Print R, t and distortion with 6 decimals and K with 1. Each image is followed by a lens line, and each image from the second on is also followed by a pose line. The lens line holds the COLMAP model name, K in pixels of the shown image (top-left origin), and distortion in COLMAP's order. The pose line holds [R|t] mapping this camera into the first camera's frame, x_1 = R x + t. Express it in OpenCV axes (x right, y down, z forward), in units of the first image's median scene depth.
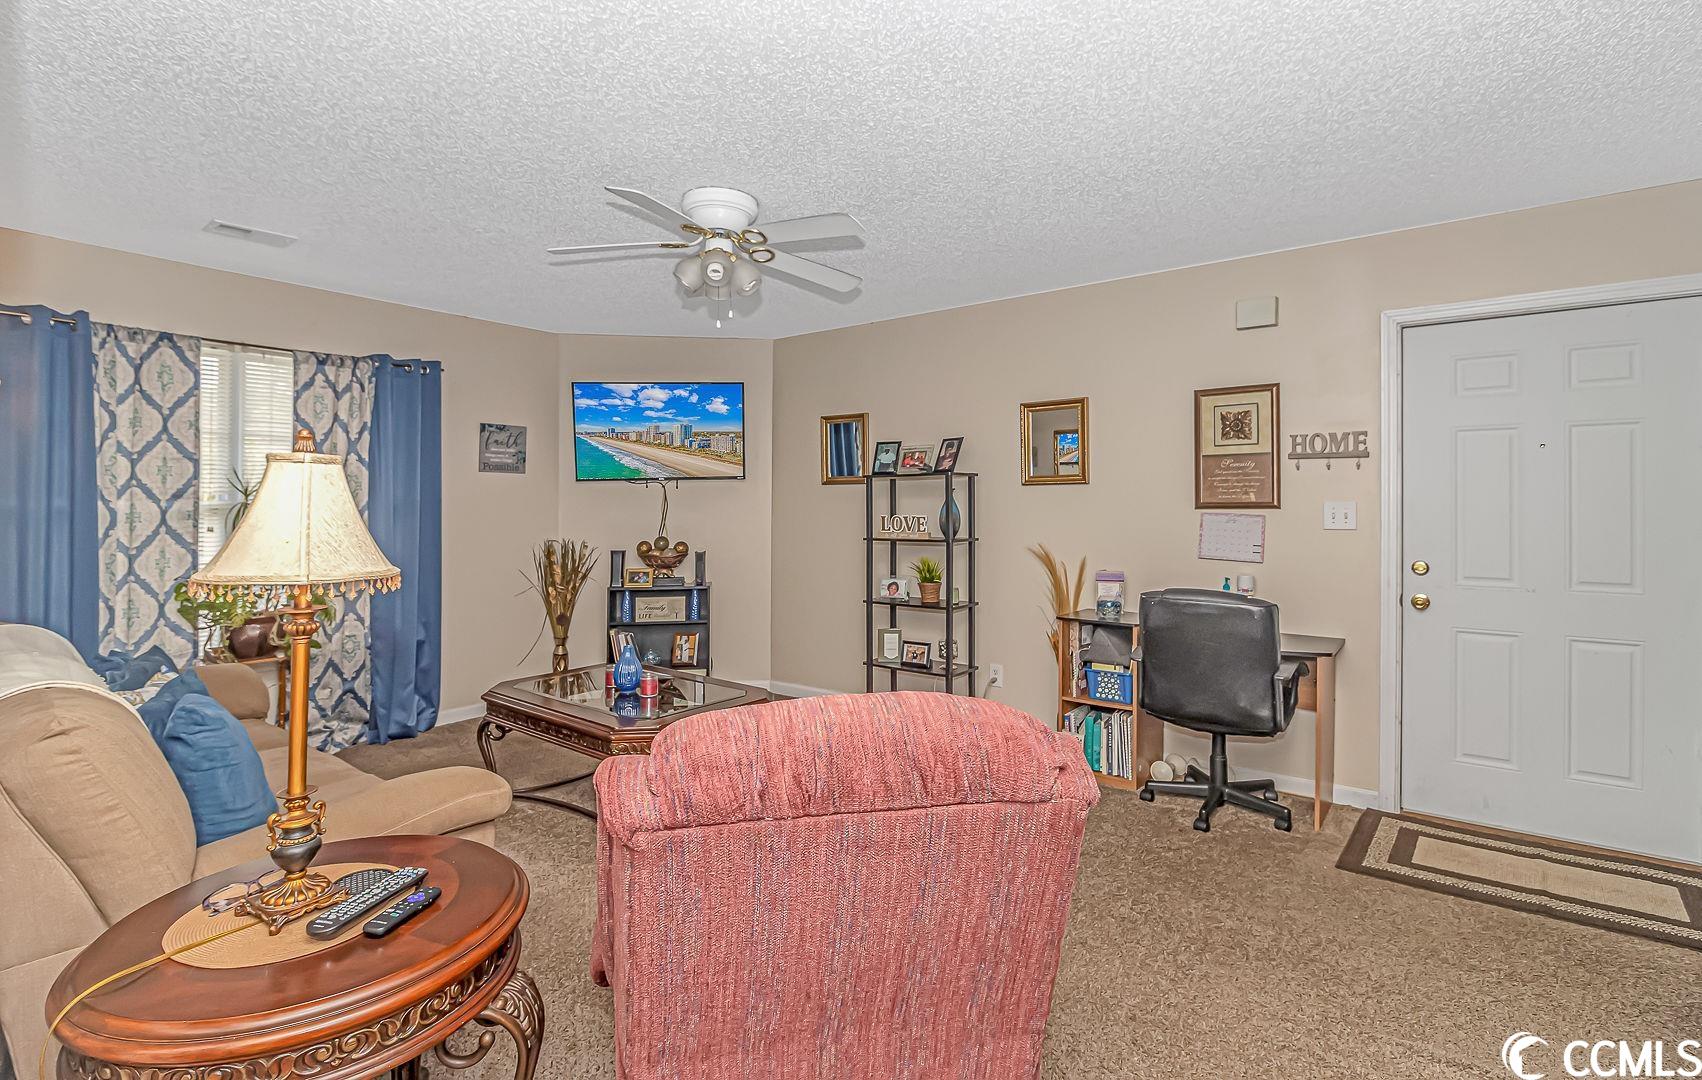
lens RADIAL K [[771.2, 0, 810.9], [0, 771.2, 499.8], [0, 0, 1]] dist [-0.003665, -0.000612]
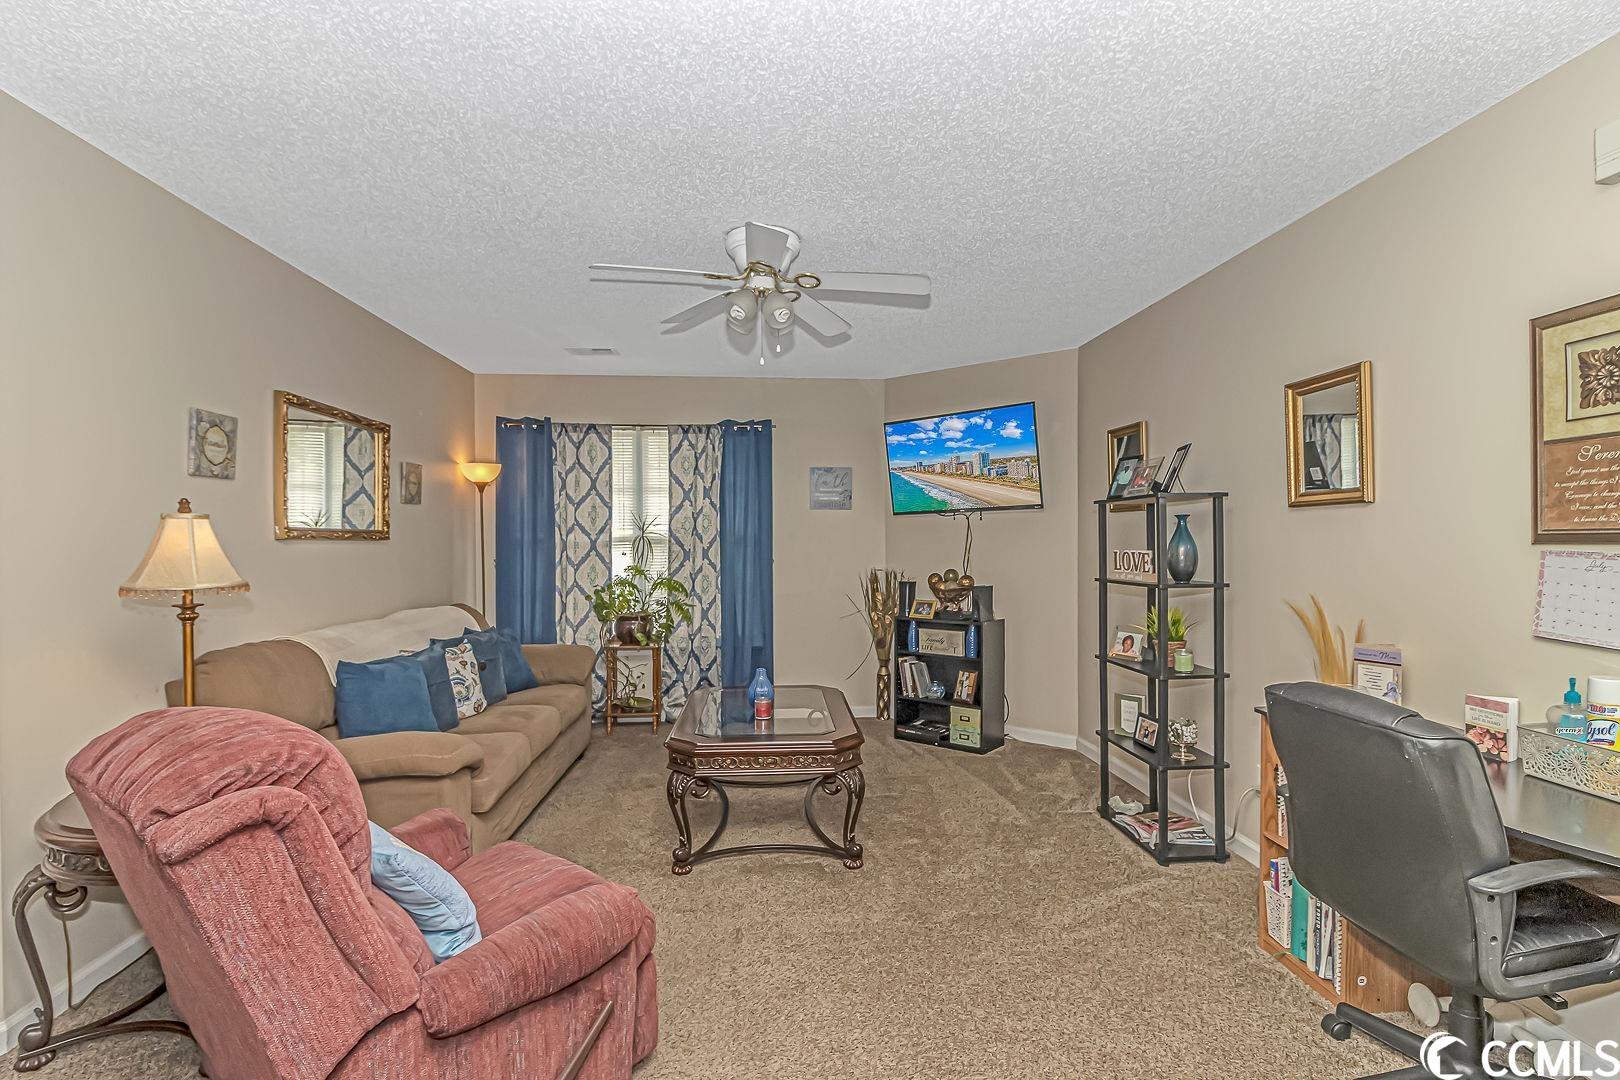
lens RADIAL K [[760.5, 0, 799.6], [0, 760.5, 543.1], [0, 0, 1]] dist [0.005629, -0.009320]
pose [[0.678539, 0.005178, -0.734546, 0.442450], [0.006010, 0.999903, 0.012600, 0.001416], [0.734540, -0.012964, 0.678442, 0.226357]]
